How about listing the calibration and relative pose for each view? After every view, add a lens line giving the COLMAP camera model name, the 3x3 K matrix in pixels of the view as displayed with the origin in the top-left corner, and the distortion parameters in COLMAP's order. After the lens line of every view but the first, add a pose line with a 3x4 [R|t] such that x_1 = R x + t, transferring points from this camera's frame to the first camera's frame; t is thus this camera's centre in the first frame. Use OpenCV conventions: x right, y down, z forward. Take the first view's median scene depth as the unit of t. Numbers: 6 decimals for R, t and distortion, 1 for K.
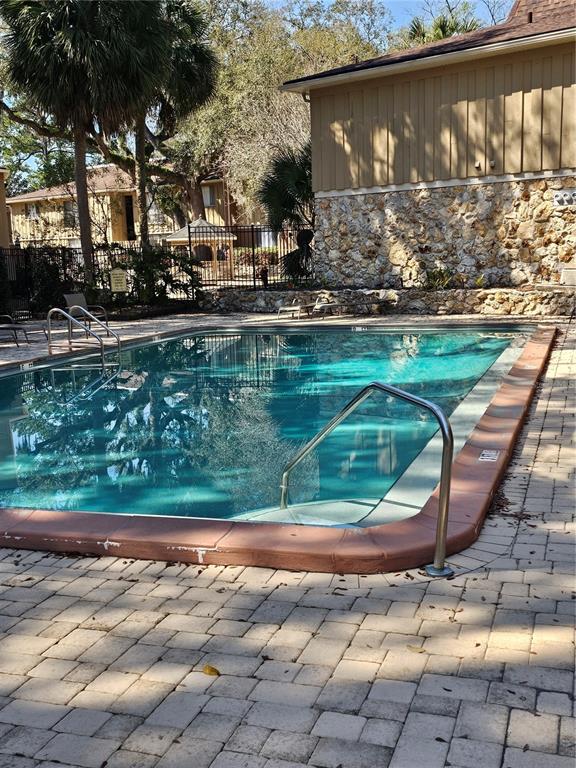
lens RADIAL K [[823.8, 0, 288.0], [0, 823.8, 384.0], [0, 0, 1]] dist [0.004041, 0.000115]
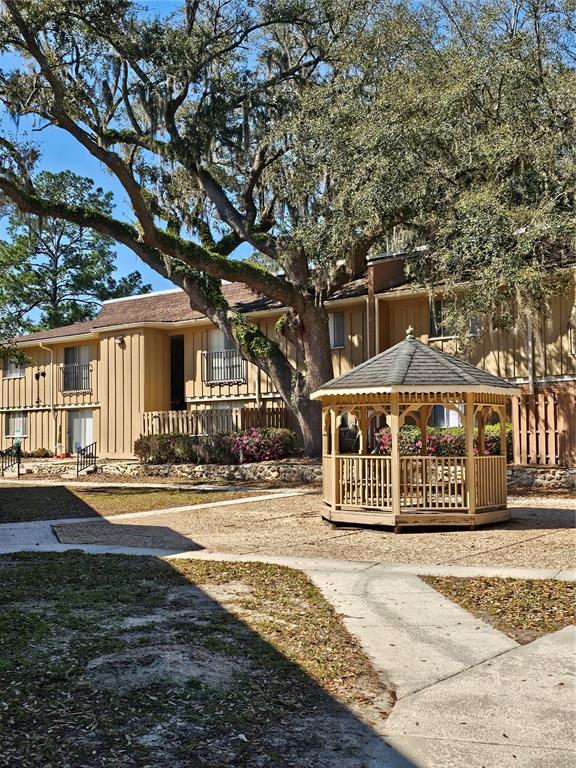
lens RADIAL K [[823.8, 0, 288.0], [0, 823.8, 384.0], [0, 0, 1]] dist [0.004041, 0.000115]
pose [[0.999705, 0.018745, -0.015472, -0.108875], [-0.021730, 0.974479, -0.223424, -0.070741], [0.010889, 0.223694, 0.974598, 0.459835]]
